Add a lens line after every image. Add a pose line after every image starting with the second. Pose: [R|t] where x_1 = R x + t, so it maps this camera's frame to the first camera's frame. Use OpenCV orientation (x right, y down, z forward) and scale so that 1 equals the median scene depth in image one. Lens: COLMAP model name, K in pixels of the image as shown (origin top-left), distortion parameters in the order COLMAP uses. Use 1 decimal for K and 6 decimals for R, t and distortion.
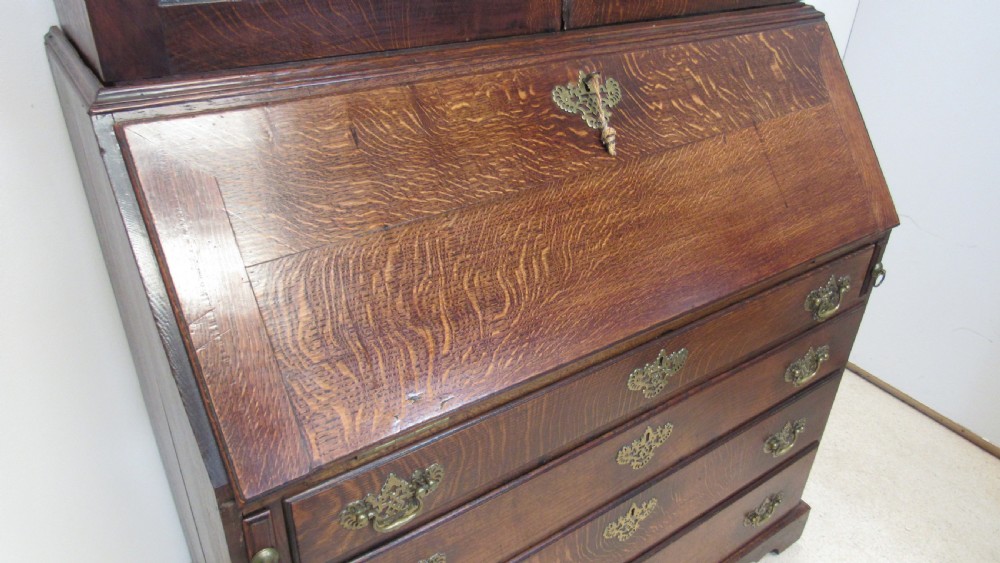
lens RADIAL K [[721.4, 0, 502.3], [0, 721.4, 282.8], [0, 0, 1]] dist [-0.029169, 0.013076]
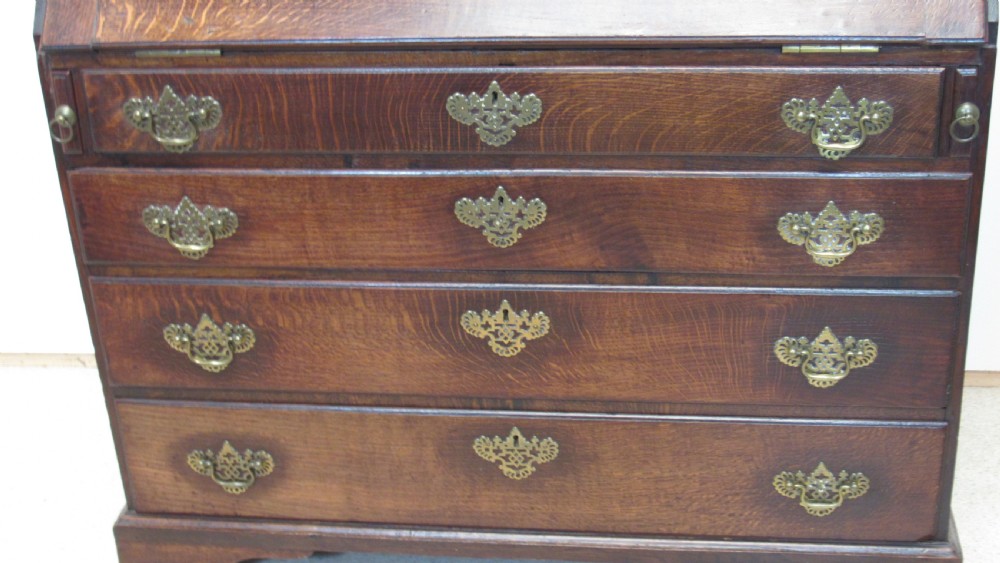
lens RADIAL K [[1423.1, 0, 493.6], [0, 1423.1, 287.7], [0, 0, 1]] dist [-0.082212, 0.000000]
pose [[0.735193, 0.244356, -0.632283, 1.602713], [-0.281957, 0.958482, 0.042573, 0.302745], [0.616435, 0.146977, 0.773567, -0.359240]]
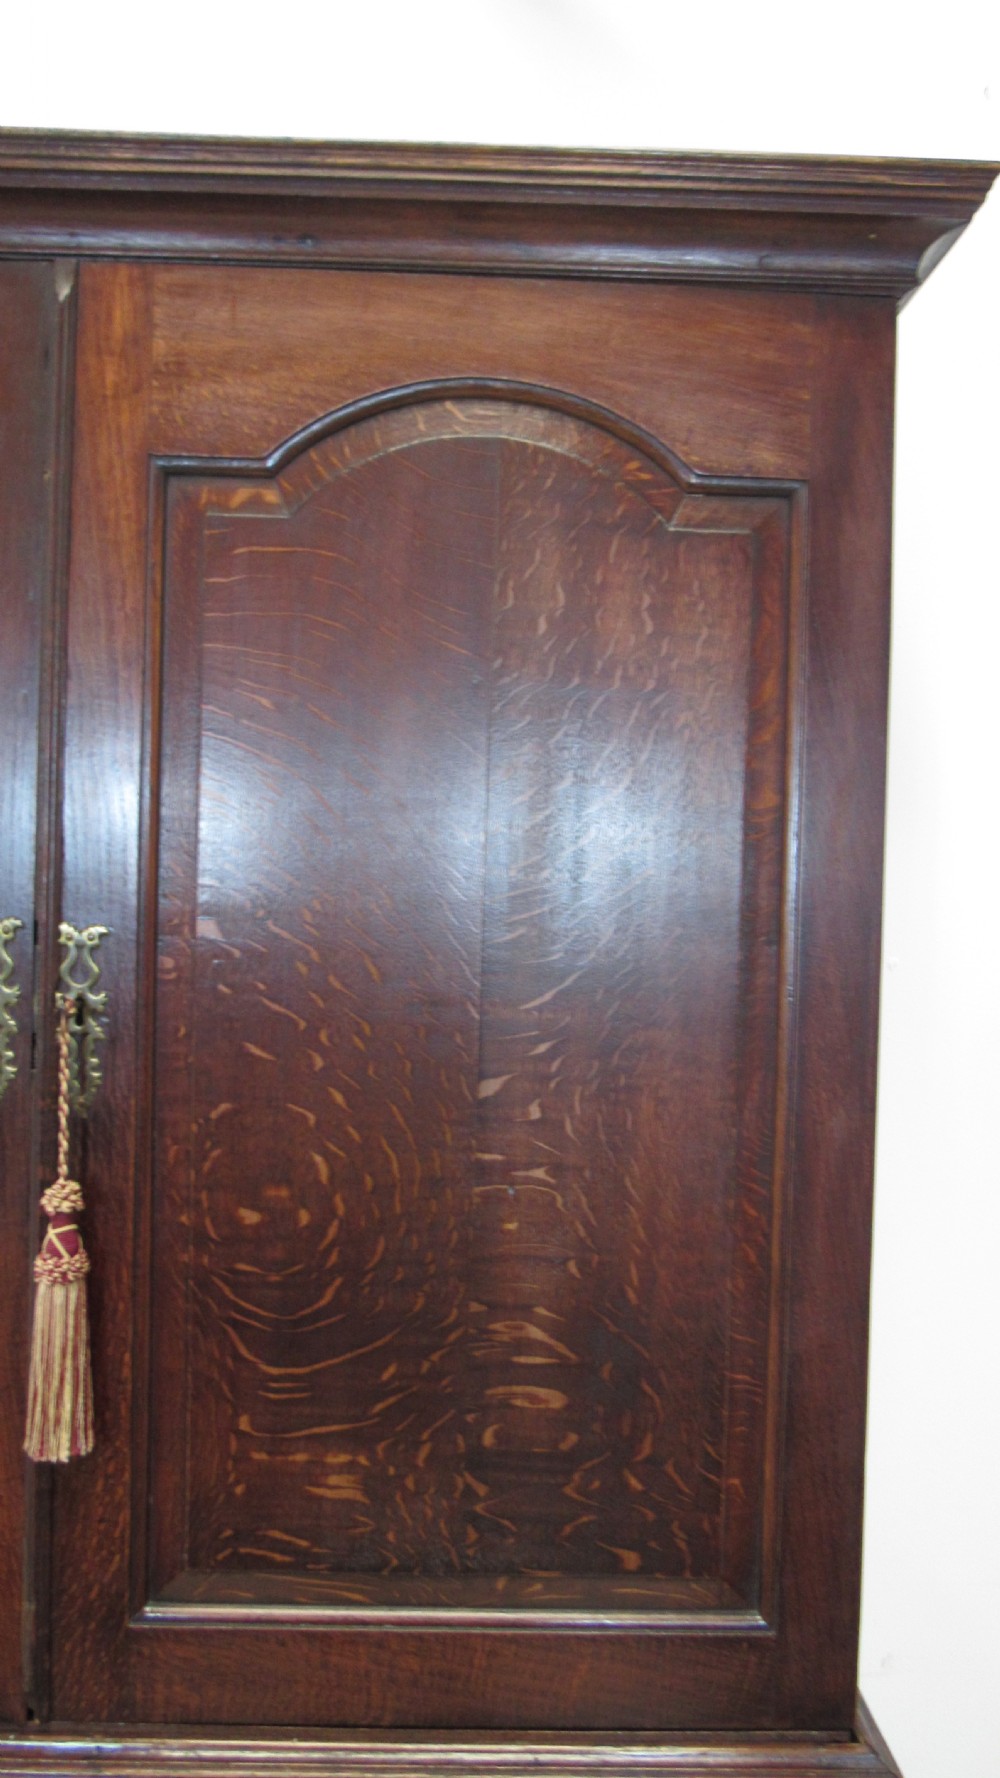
lens RADIAL K [[1287.5, 0, 503.6], [0, 1287.5, 914.2], [0, 0, 1]] dist [-0.031796, 0.008483]
pose [[0.833385, -0.008919, -0.552620, 0.974481], [-0.280662, 0.854528, -0.437047, -0.617543], [0.476128, 0.519328, 0.709648, 0.267804]]
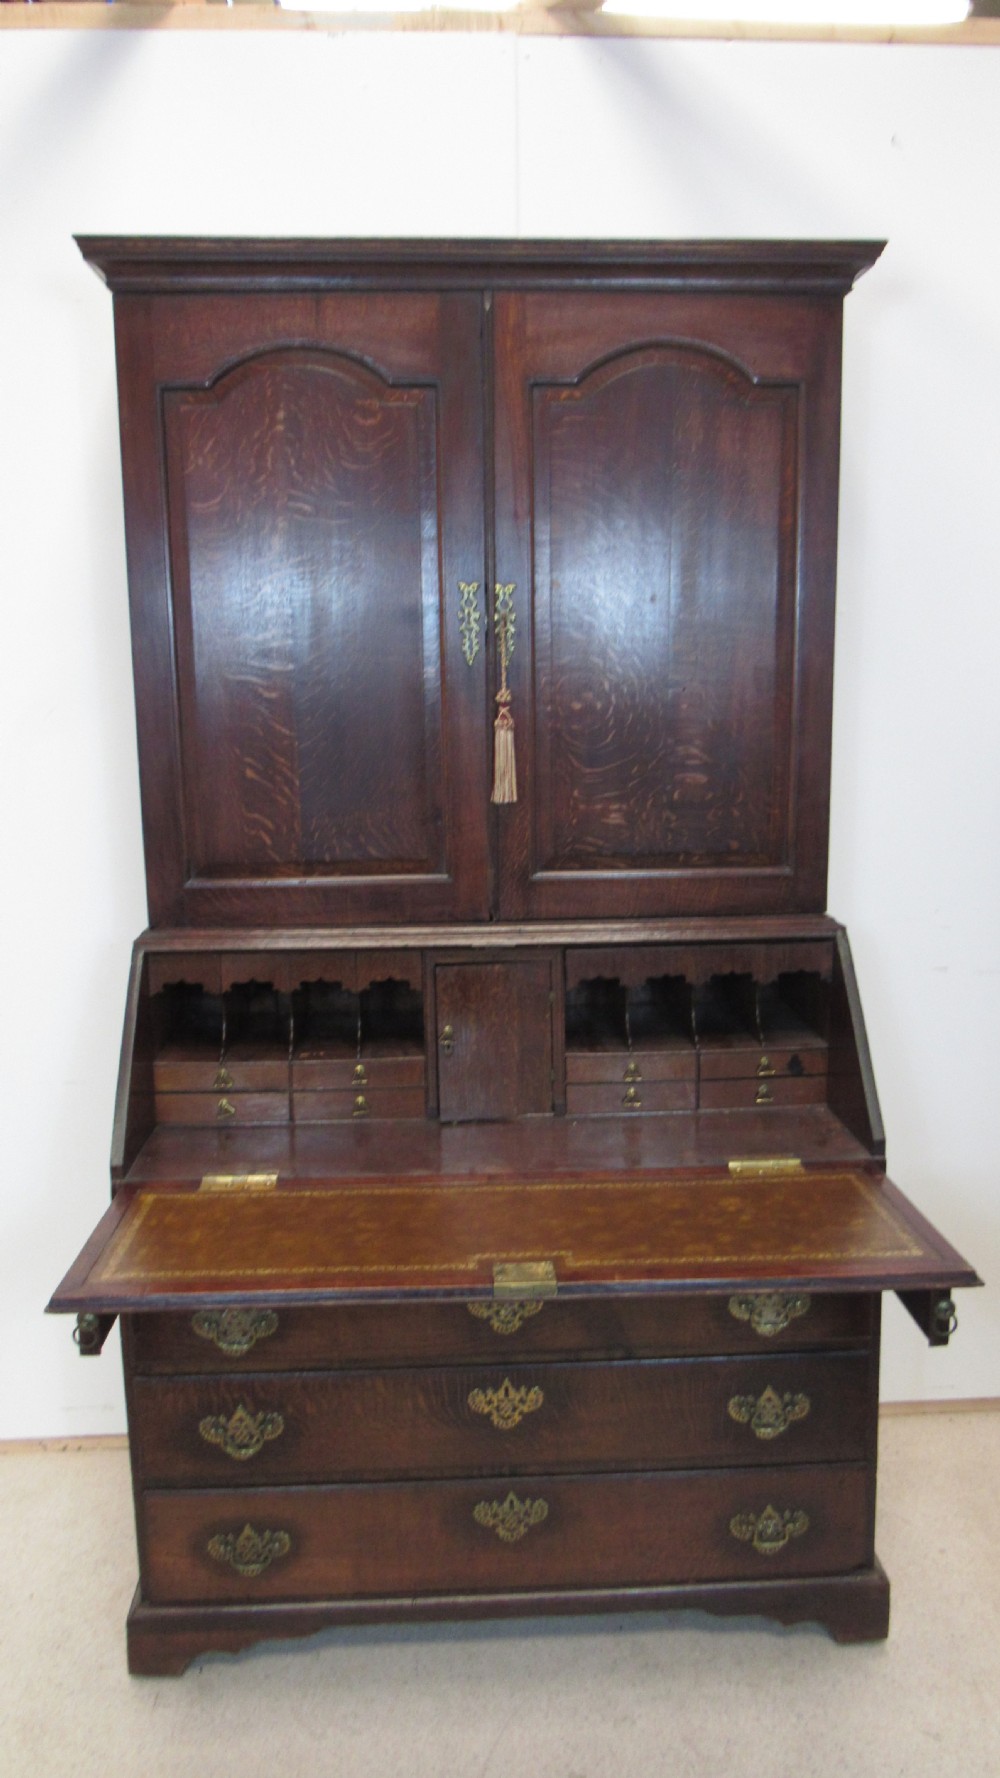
lens RADIAL K [[1282.7, 0, 498.3], [0, 1282.7, 895.8], [0, 0, 1]] dist [-0.029169, 0.013076]
pose [[0.844982, 0.043510, -0.533022, 1.434221], [-0.237145, 0.923821, -0.300527, 0.298971], [0.479342, 0.380343, 0.790930, -0.844338]]
